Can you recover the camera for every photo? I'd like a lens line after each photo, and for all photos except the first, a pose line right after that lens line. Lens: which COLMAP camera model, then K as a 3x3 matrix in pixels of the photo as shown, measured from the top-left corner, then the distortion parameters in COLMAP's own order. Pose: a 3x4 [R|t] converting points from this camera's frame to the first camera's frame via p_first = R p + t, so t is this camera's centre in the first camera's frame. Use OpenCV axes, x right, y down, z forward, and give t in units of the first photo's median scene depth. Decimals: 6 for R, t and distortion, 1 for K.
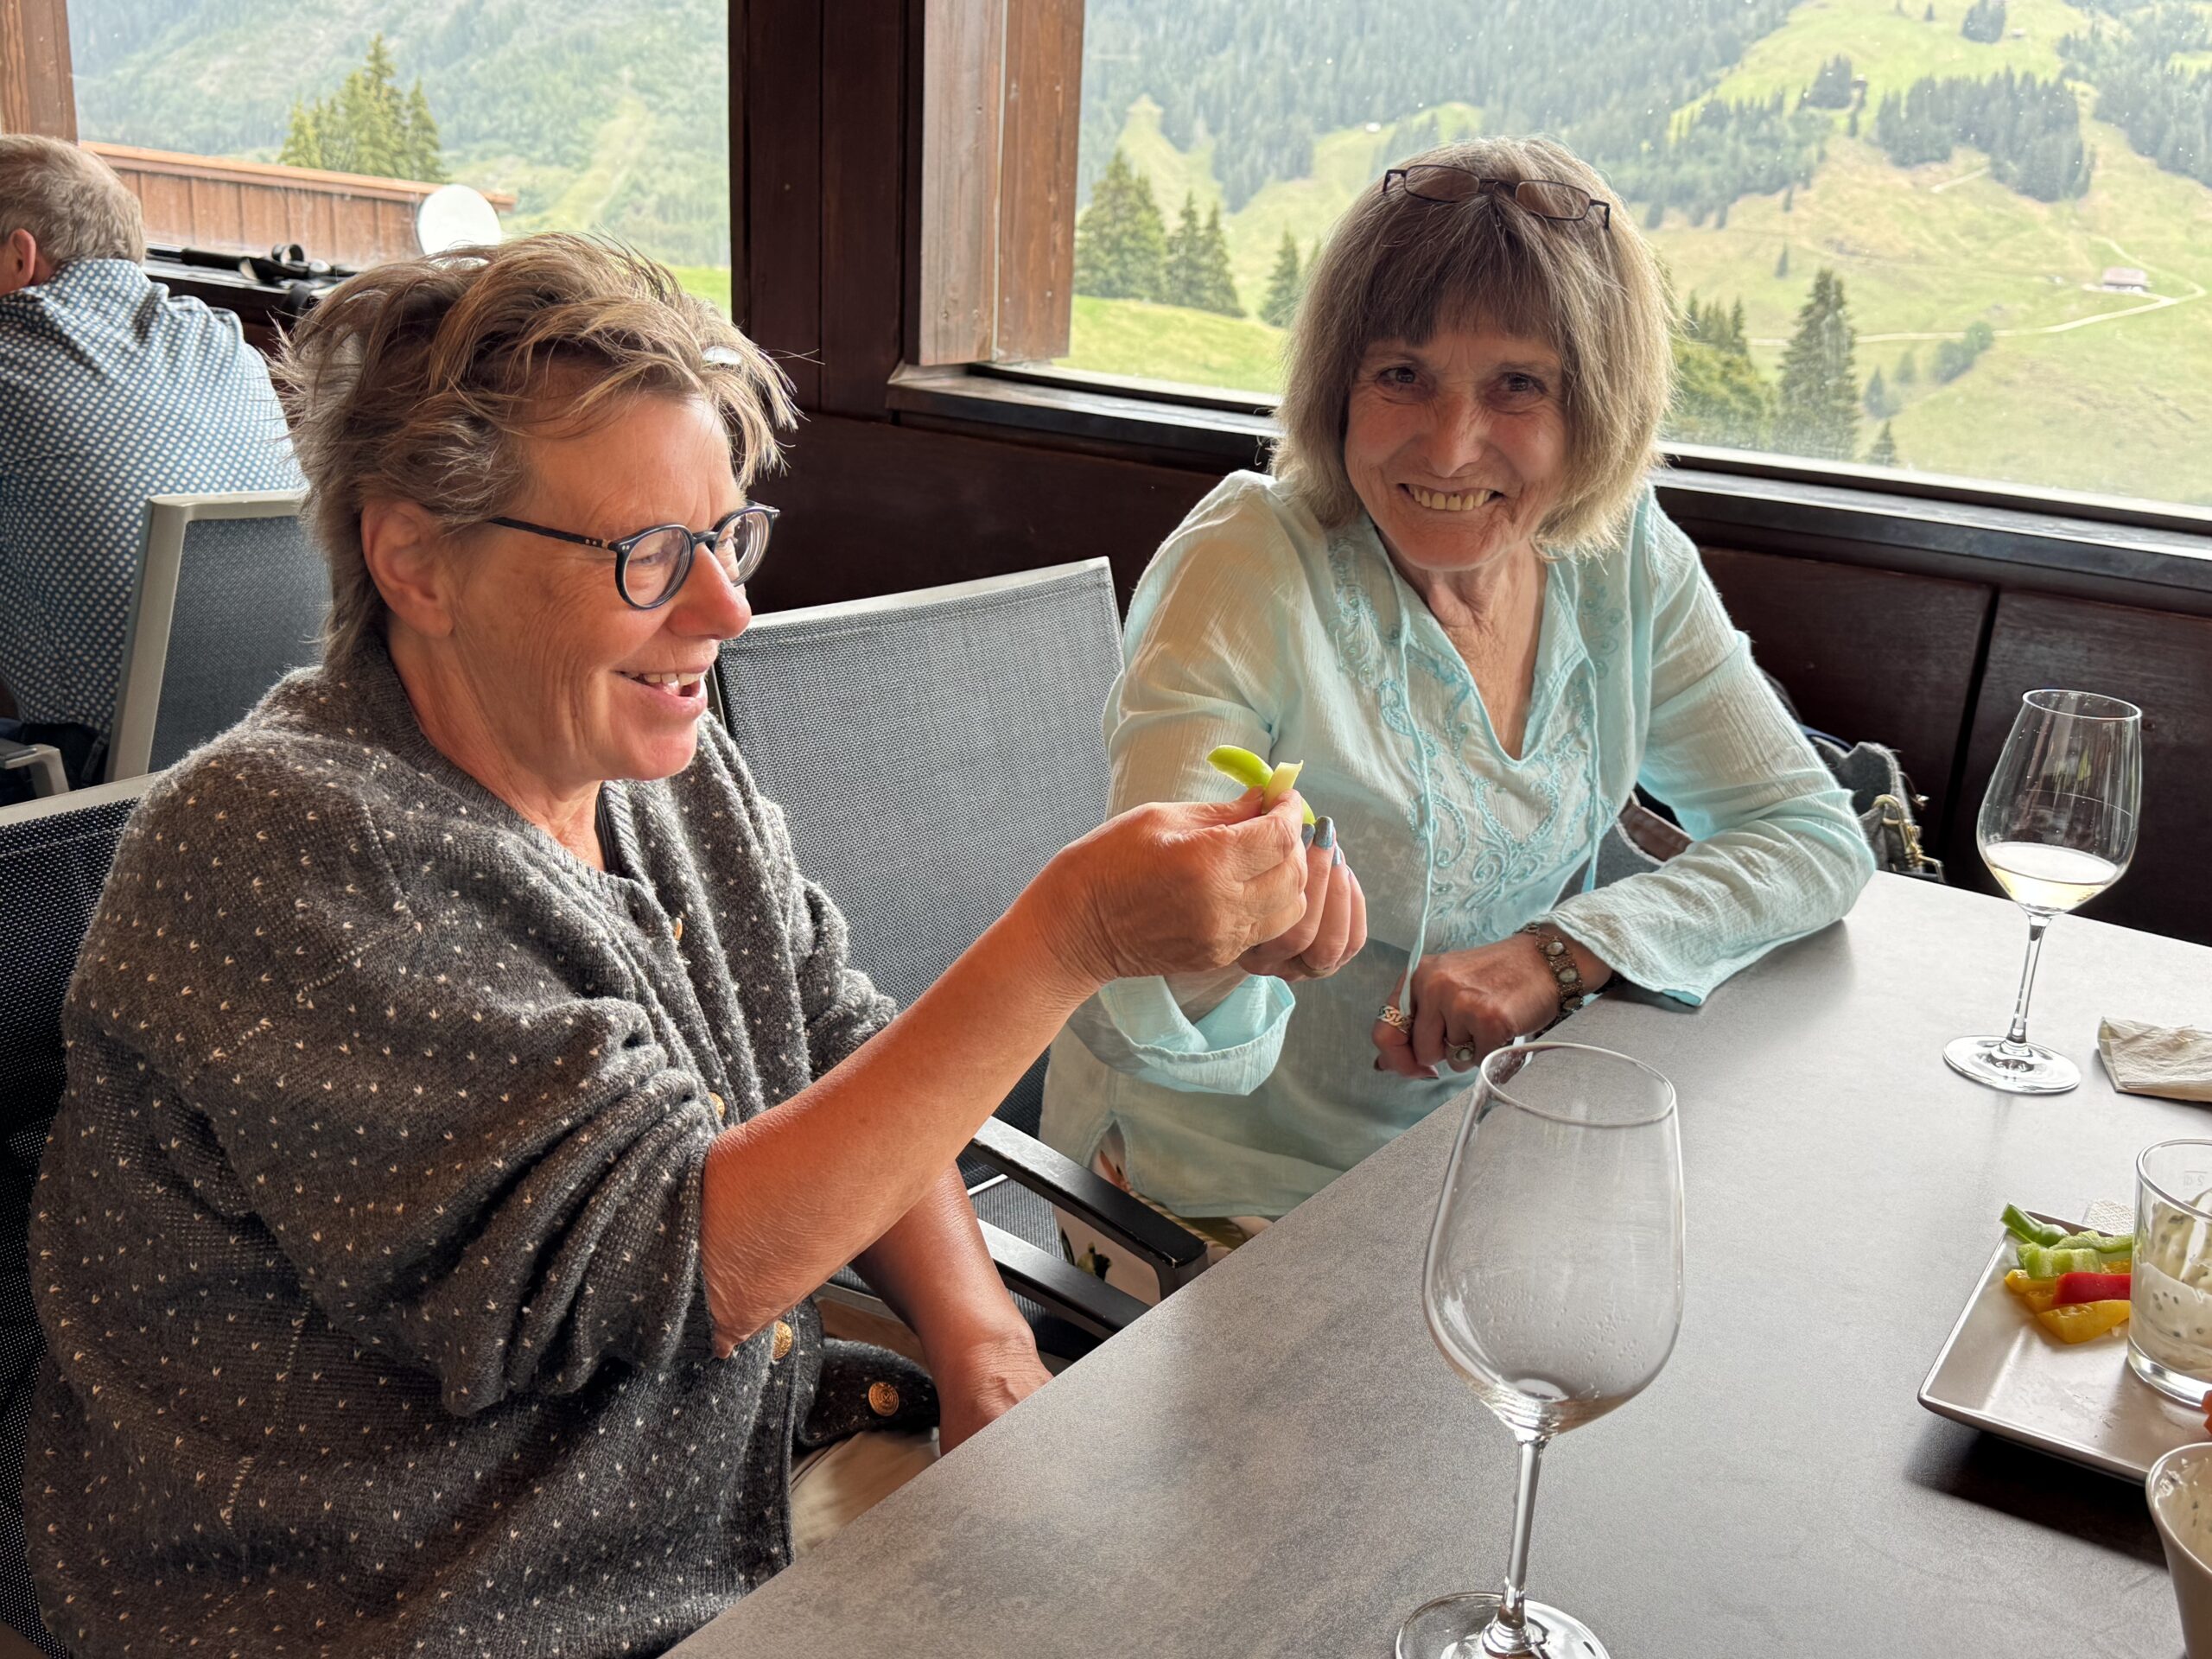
lens RADIAL K [[2555.5, 0, 869.0], [0, 2555.5, 770.1], [0, 0, 1]] dist [0.088555, -0.212662]
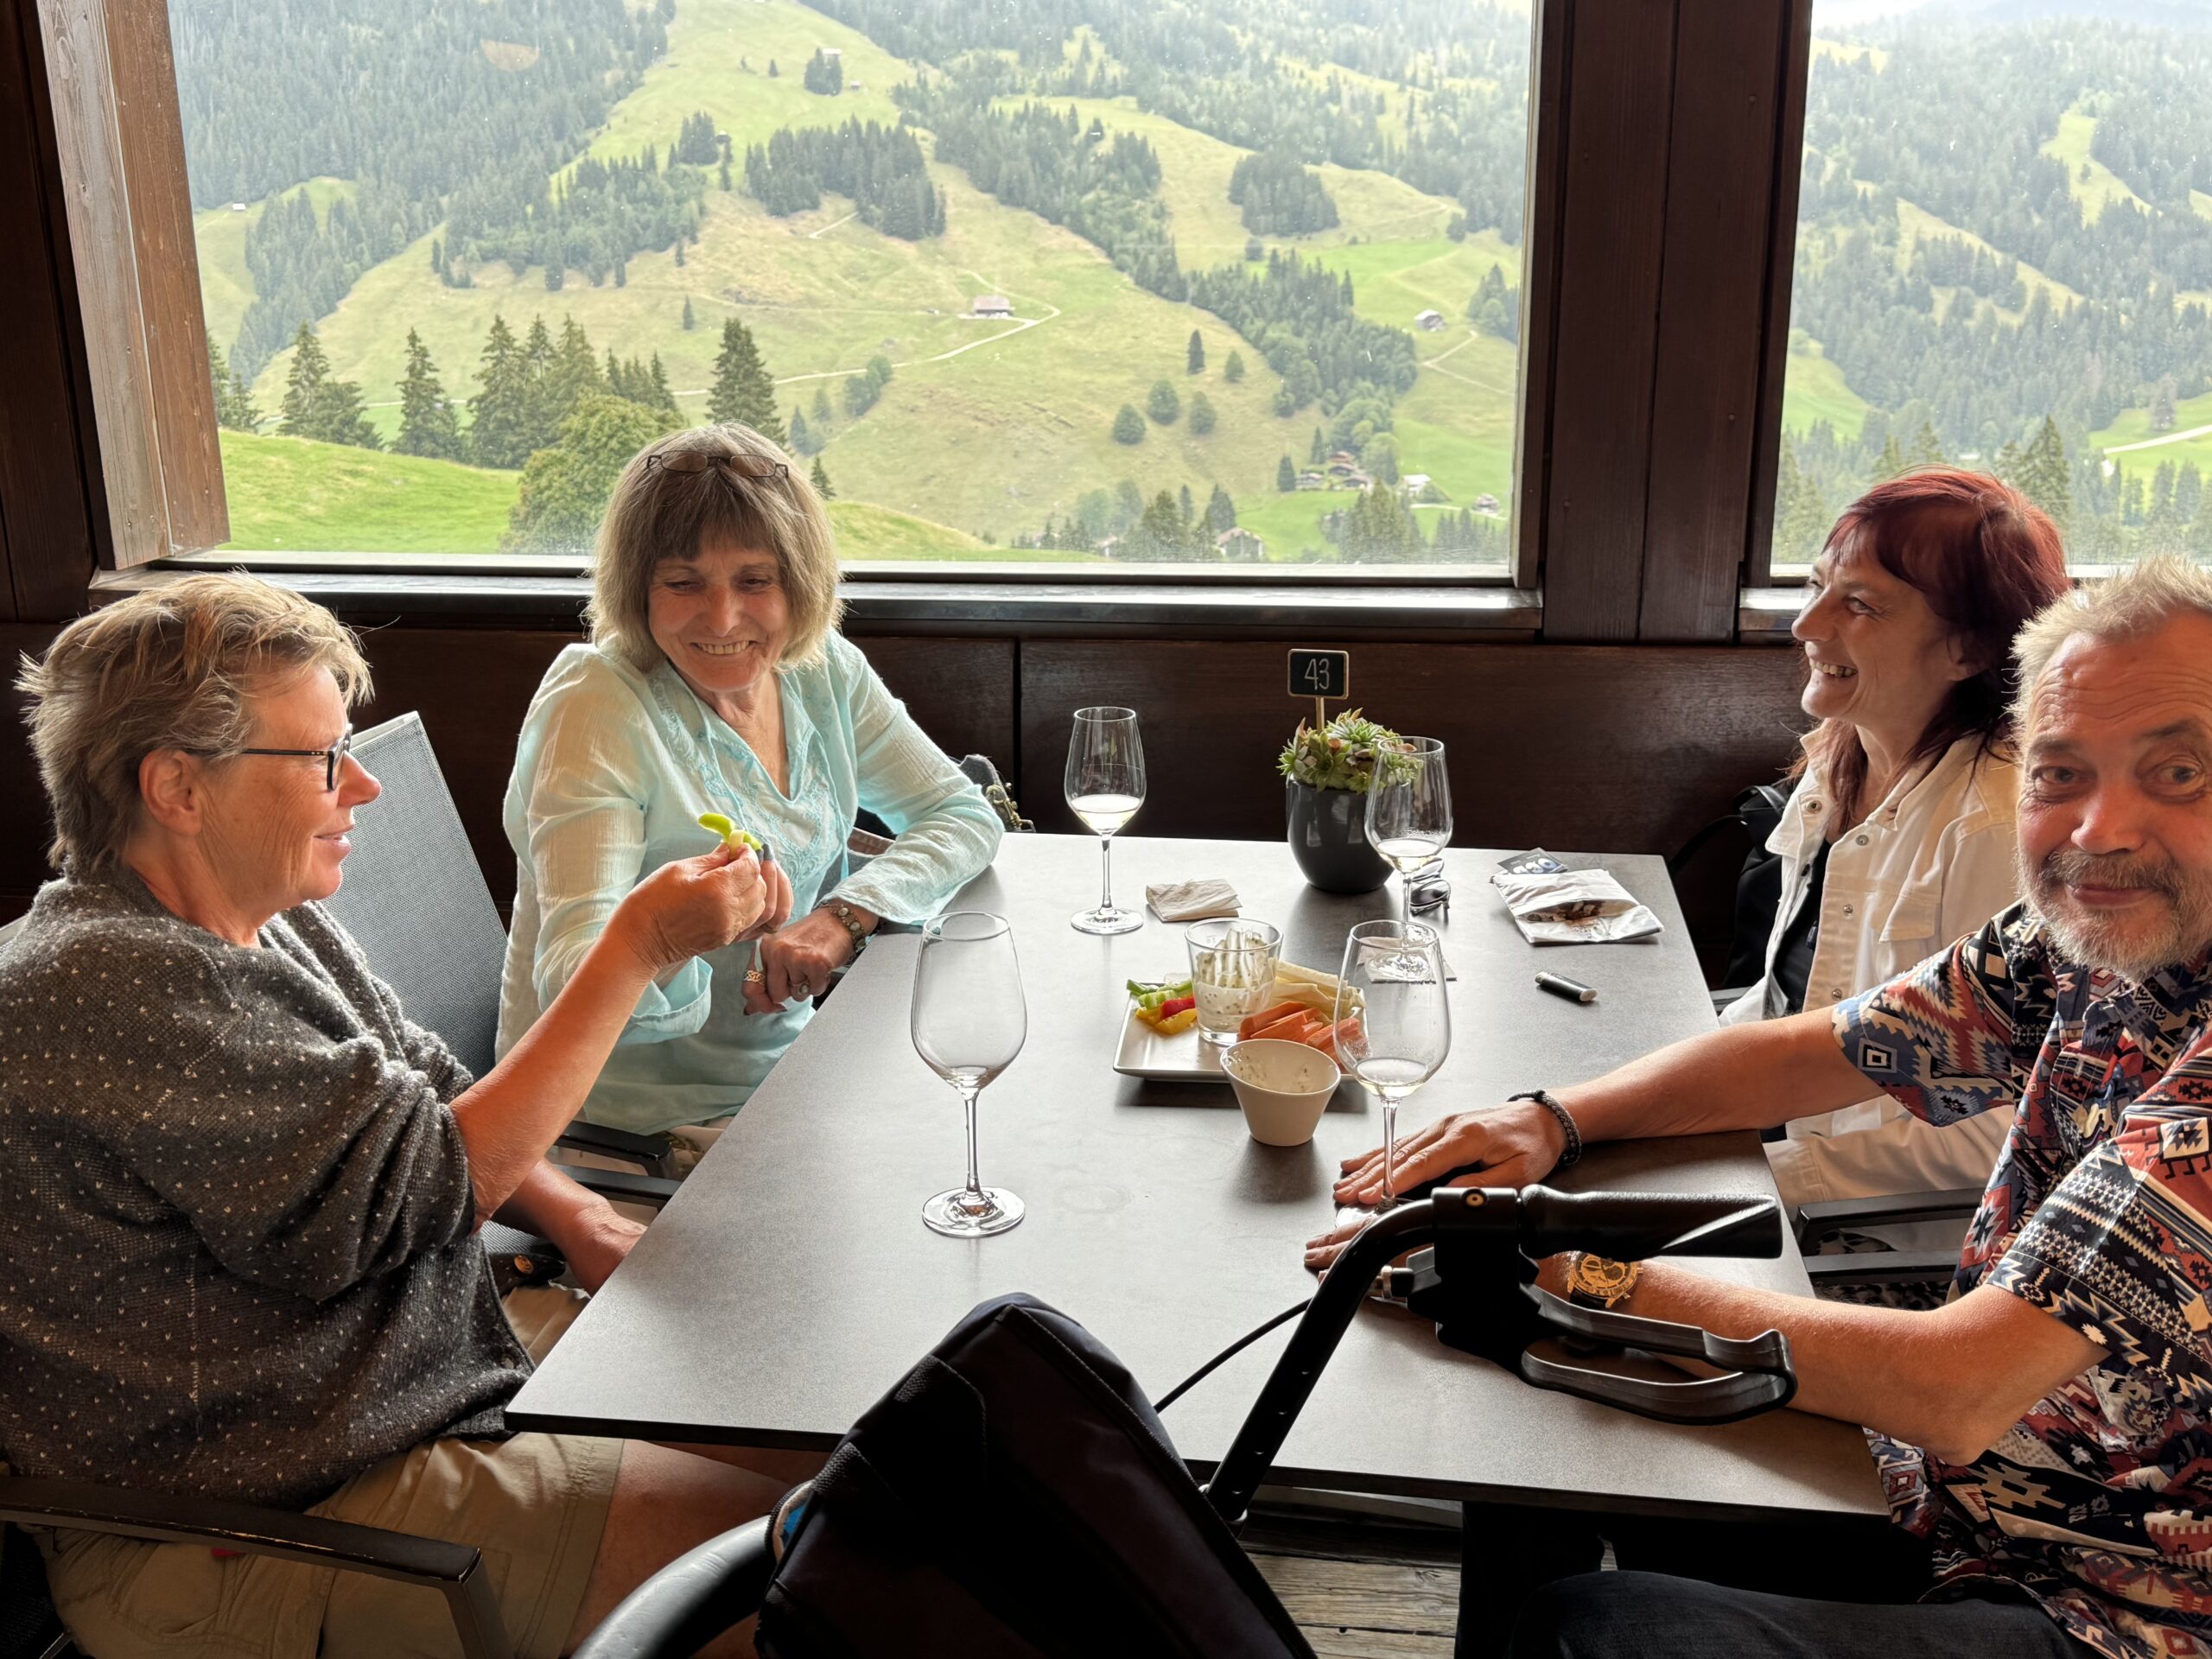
lens RADIAL K [[2688.6, 0, 1106.0], [0, 2688.6, 829.5], [0, 0, 1]] dist [-0.366880, -0.004462]
pose [[0.877293, -0.179870, 0.444977, -0.306340], [0.183458, 0.982390, 0.035407, -0.009951], [-0.443509, 0.050572, 0.894842, -0.543738]]
